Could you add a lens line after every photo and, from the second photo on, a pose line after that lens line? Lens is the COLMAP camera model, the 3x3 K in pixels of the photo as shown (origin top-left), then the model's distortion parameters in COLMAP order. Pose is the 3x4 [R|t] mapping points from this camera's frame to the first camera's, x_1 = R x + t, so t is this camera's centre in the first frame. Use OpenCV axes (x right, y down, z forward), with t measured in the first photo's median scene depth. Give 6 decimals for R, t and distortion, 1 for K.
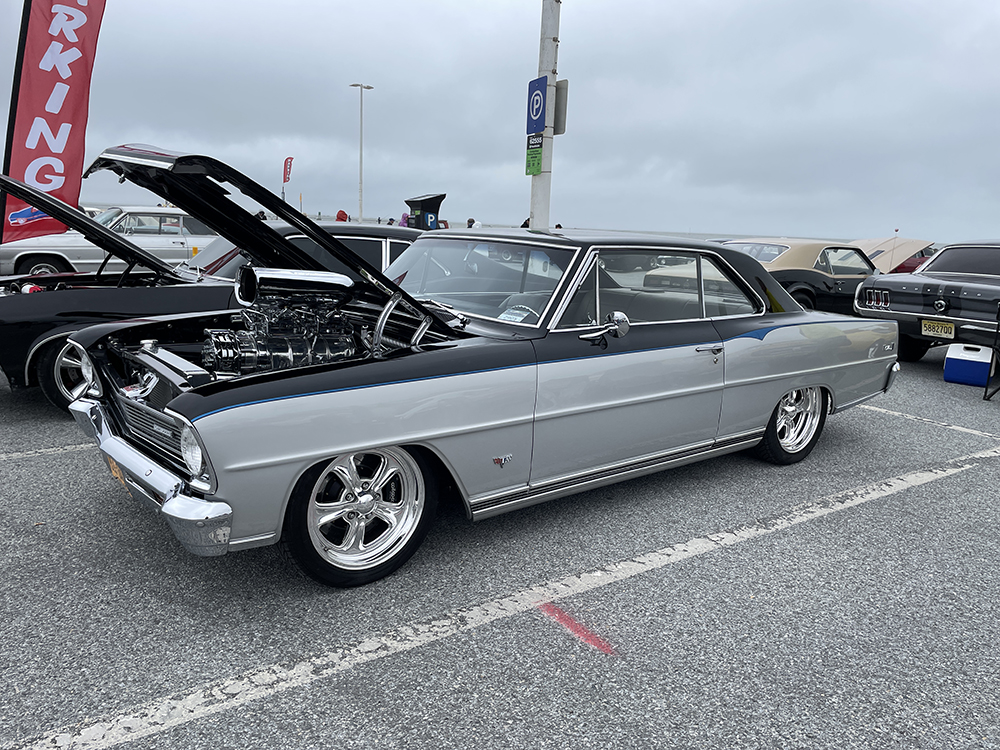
lens RADIAL K [[821.1, 0, 500.0], [0, 821.1, 375.0], [0, 0, 1]] dist [0.121255, -0.191809]
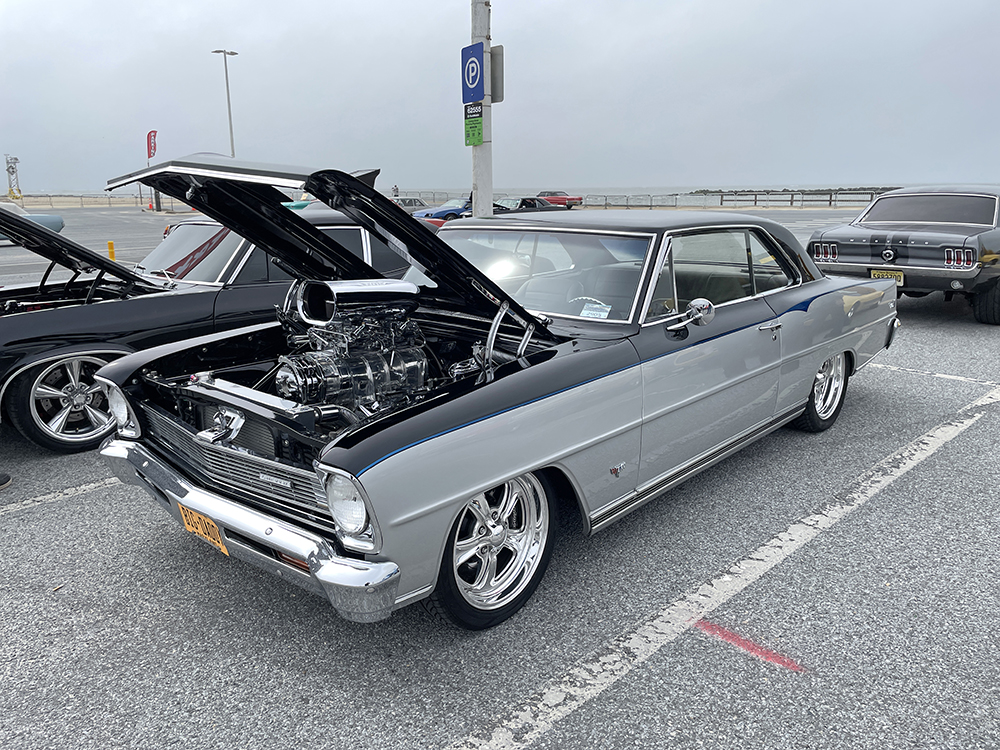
lens RADIAL K [[823.0, 0, 499.7], [0, 823.0, 360.6], [0, 0, 1]] dist [0.095837, -0.133240]
pose [[0.987027, -0.083509, 0.137129, -0.228295], [0.079635, 0.996261, 0.033509, -0.057205], [-0.139414, -0.022154, 0.989986, 0.082476]]
